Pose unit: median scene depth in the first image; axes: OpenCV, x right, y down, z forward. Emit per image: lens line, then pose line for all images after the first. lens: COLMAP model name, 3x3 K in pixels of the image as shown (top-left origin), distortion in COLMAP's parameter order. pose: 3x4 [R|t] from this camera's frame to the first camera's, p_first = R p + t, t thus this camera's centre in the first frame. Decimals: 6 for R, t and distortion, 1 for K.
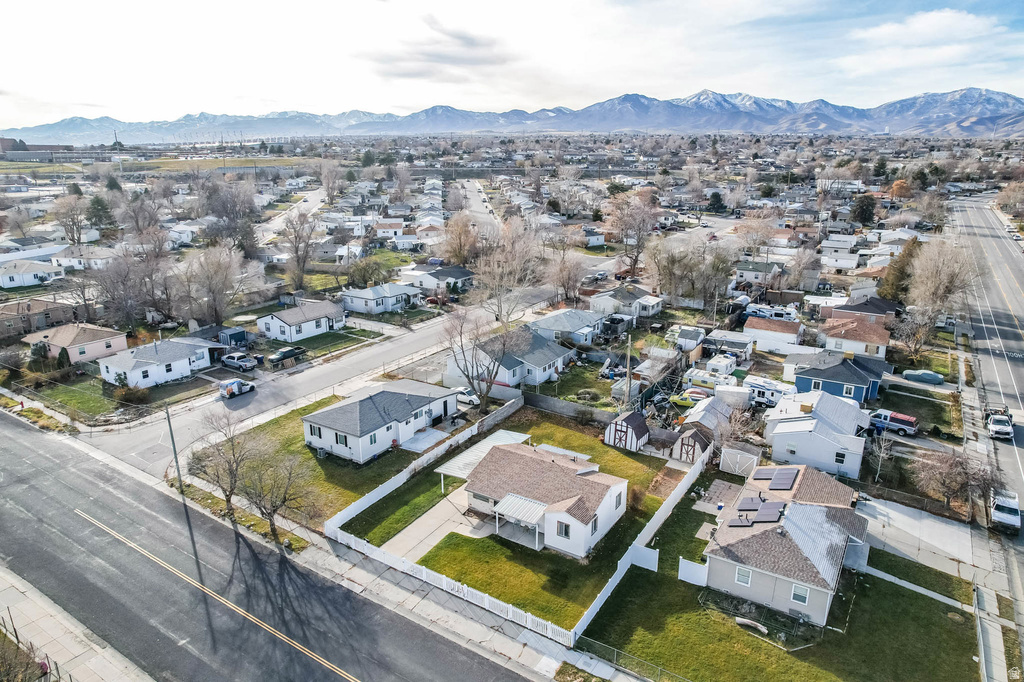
lens RADIAL K [[656.2, 0, 510.1], [0, 656.2, 340.1], [0, 0, 1]] dist [-0.080589, 0.071278]
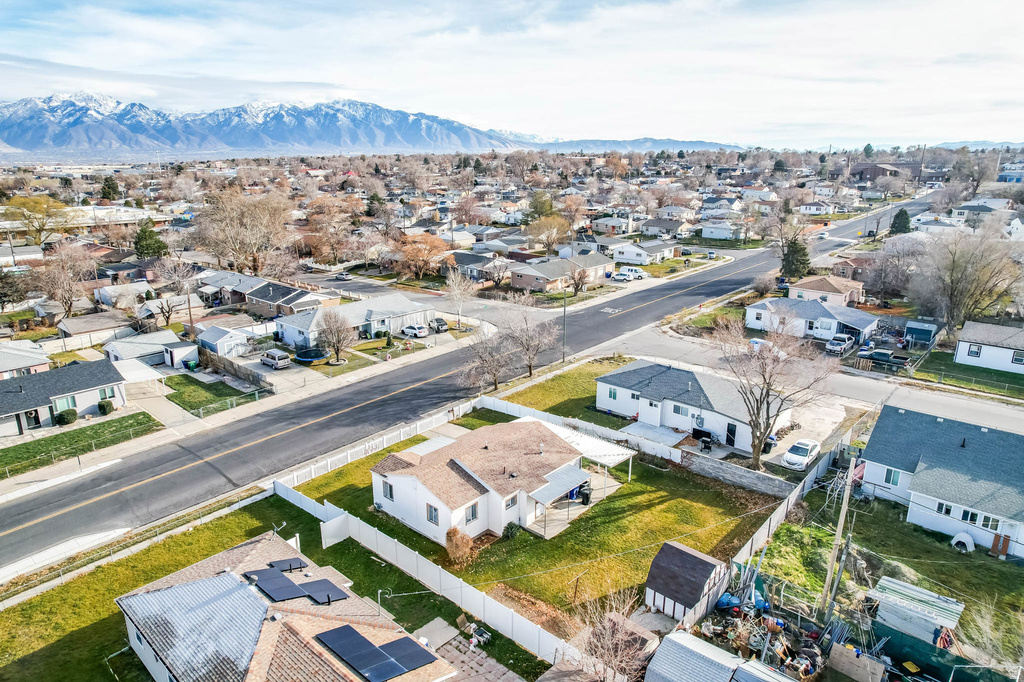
lens RADIAL K [[656.2, 0, 510.1], [0, 656.2, 340.1], [0, 0, 1]] dist [-0.080589, 0.071278]
pose [[-0.161904, 0.274409, -0.947886, 0.733834], [-0.274424, 0.910148, 0.310357, -0.182440], [0.947881, 0.310371, -0.072052, 0.960787]]
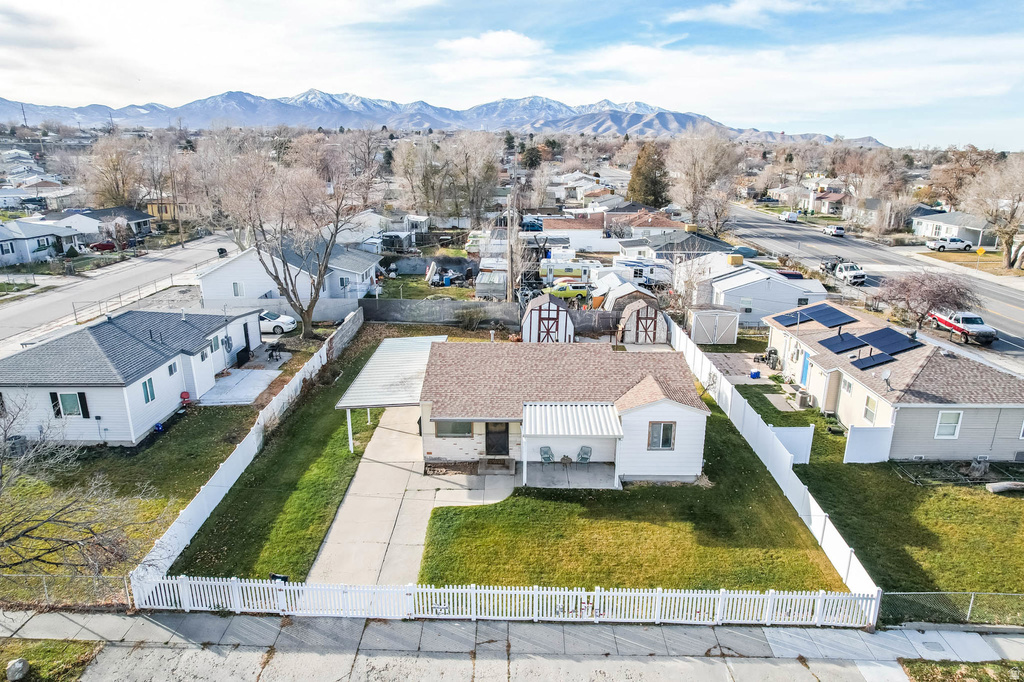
lens RADIAL K [[656.2, 0, 510.1], [0, 656.2, 340.1], [0, 0, 1]] dist [-0.080589, 0.071278]
pose [[0.849126, -0.145083, 0.507874, -0.233204], [0.145475, 0.988586, 0.039184, 0.143646], [-0.507762, 0.040611, 0.860540, 0.493003]]
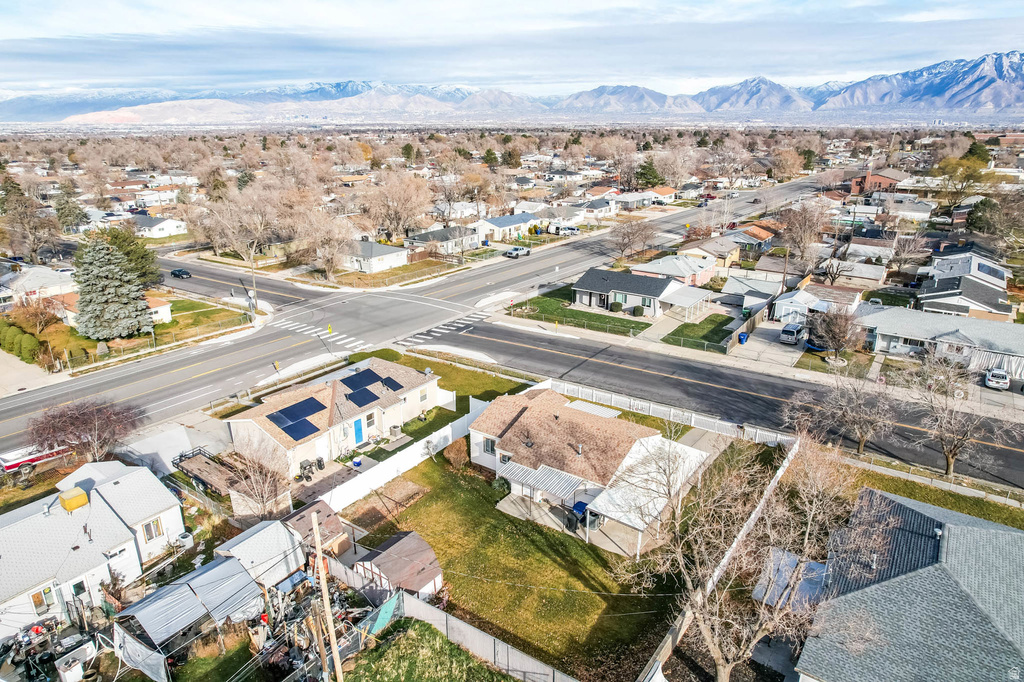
lens RADIAL K [[656.2, 0, 510.1], [0, 656.2, 340.1], [0, 0, 1]] dist [-0.080589, 0.071278]
pose [[-0.998014, -0.011474, 0.061940, 0.061095], [0.026402, 0.816548, 0.576674, -0.344783], [-0.057194, 0.577164, -0.814623, 1.494512]]
